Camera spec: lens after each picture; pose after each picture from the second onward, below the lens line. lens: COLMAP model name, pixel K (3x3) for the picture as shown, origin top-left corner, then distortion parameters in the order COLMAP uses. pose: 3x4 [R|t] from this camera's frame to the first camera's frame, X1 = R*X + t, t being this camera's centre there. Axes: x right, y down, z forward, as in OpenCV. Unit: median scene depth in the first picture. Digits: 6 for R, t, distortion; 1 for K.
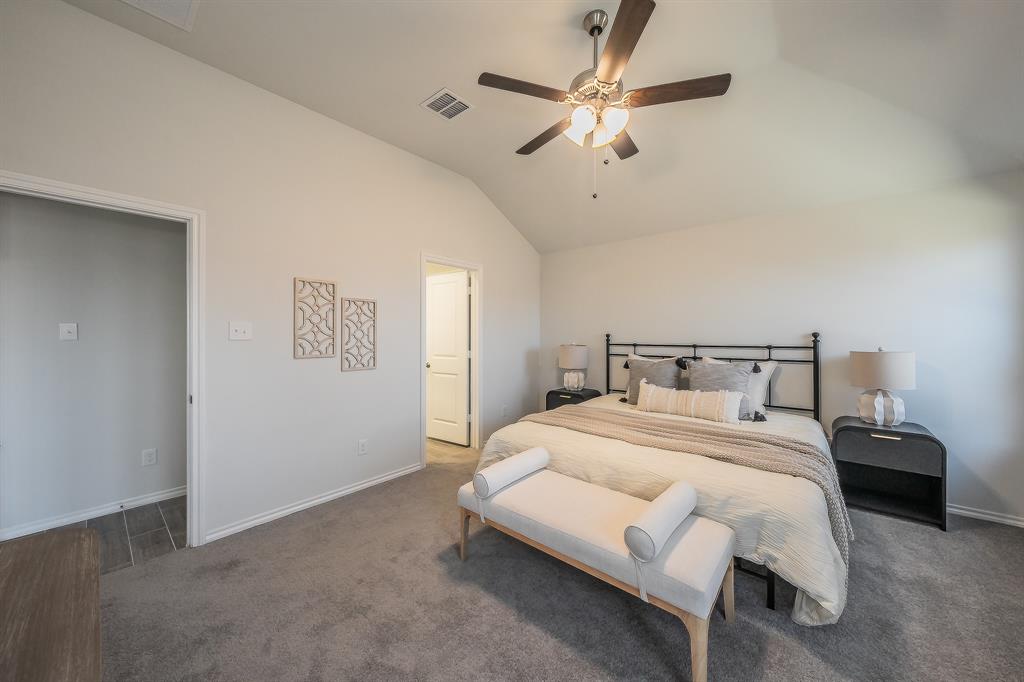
lens RADIAL K [[359.9, 0, 512.5], [0, 359.9, 338.1], [0, 0, 1]] dist [-0.001192, -0.000018]
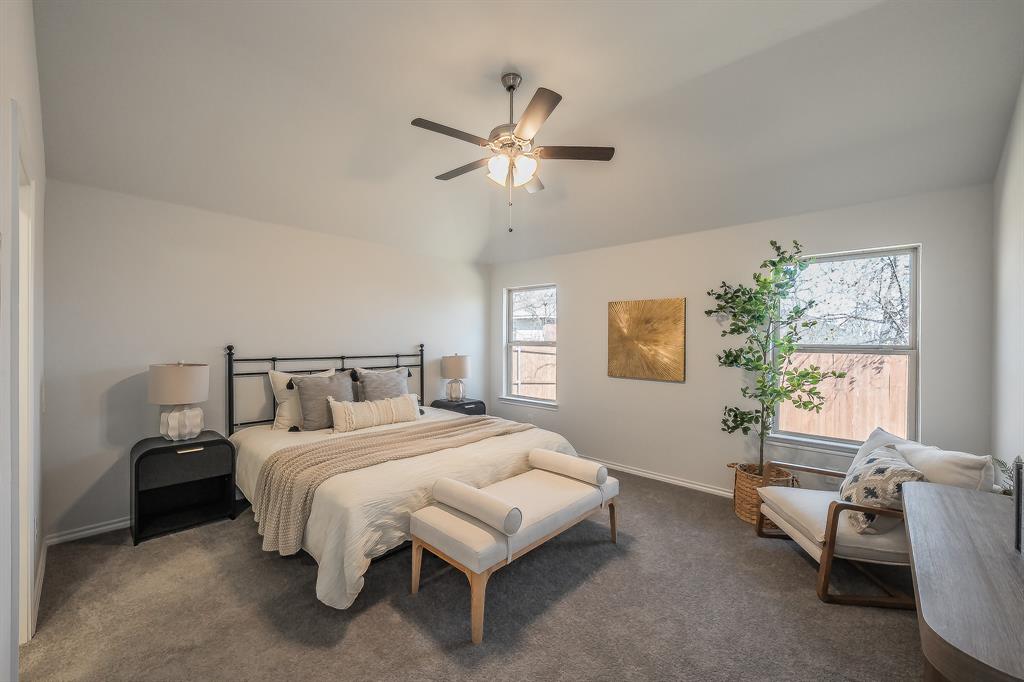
lens RADIAL K [[415.3, 0, 495.1], [0, 415.3, 343.6], [0, 0, 1]] dist [0.000396, 0.000023]
pose [[0.083011, 0.005525, 0.996533, -0.643660], [0.017365, 0.999825, -0.006990, -0.000238], [-0.996397, 0.017885, 0.082901, 0.573024]]
